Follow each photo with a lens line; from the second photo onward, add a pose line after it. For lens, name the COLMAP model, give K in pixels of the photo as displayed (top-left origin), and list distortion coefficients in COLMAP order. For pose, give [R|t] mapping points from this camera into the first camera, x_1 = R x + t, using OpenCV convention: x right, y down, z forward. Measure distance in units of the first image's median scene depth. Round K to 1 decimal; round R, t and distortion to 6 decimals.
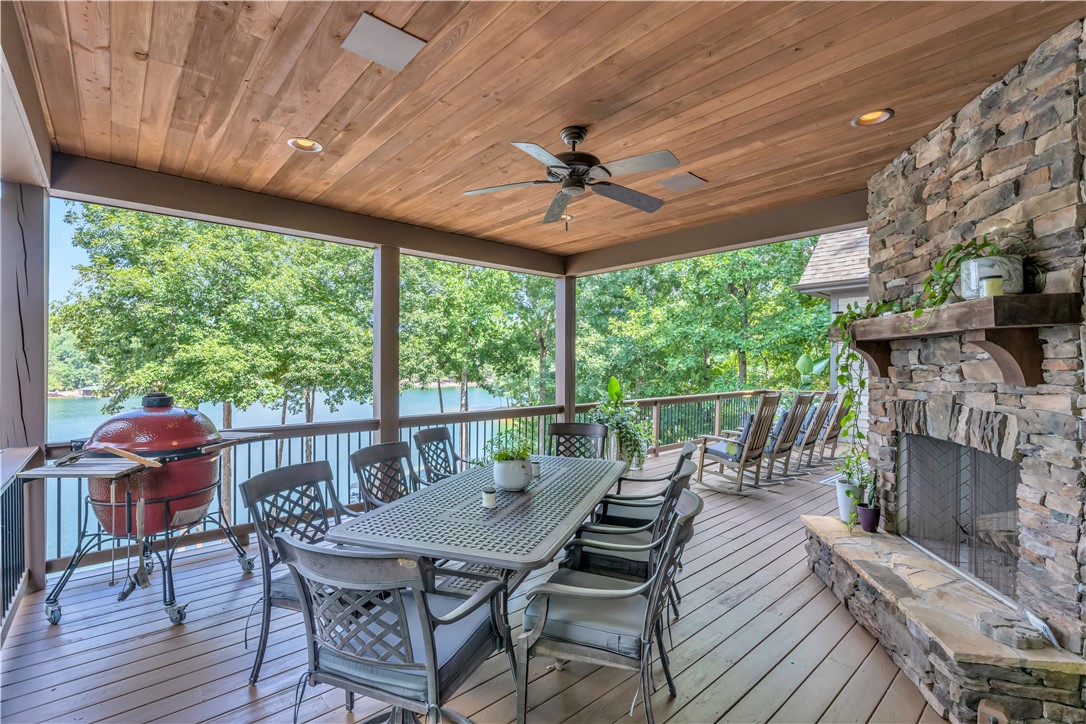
lens RADIAL K [[476.3, 0, 535.0], [0, 476.3, 361.5], [0, 0, 1]] dist [-0.001617, 0.000471]
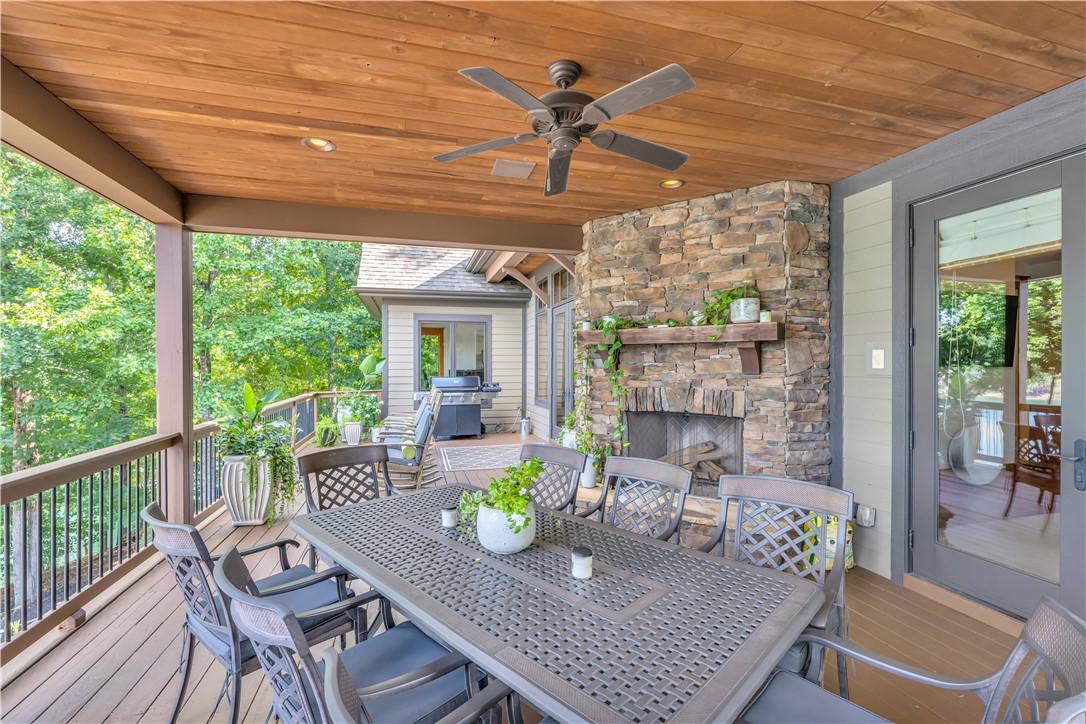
lens RADIAL K [[476.3, 0, 541.1], [0, 476.3, 364.8], [0, 0, 1]] dist [-0.001617, 0.000471]
pose [[0.434132, -0.006010, 0.900829, -0.626160], [0.003196, 0.999982, 0.005131, 0.004411], [-0.900844, 0.000651, 0.434143, 0.657612]]
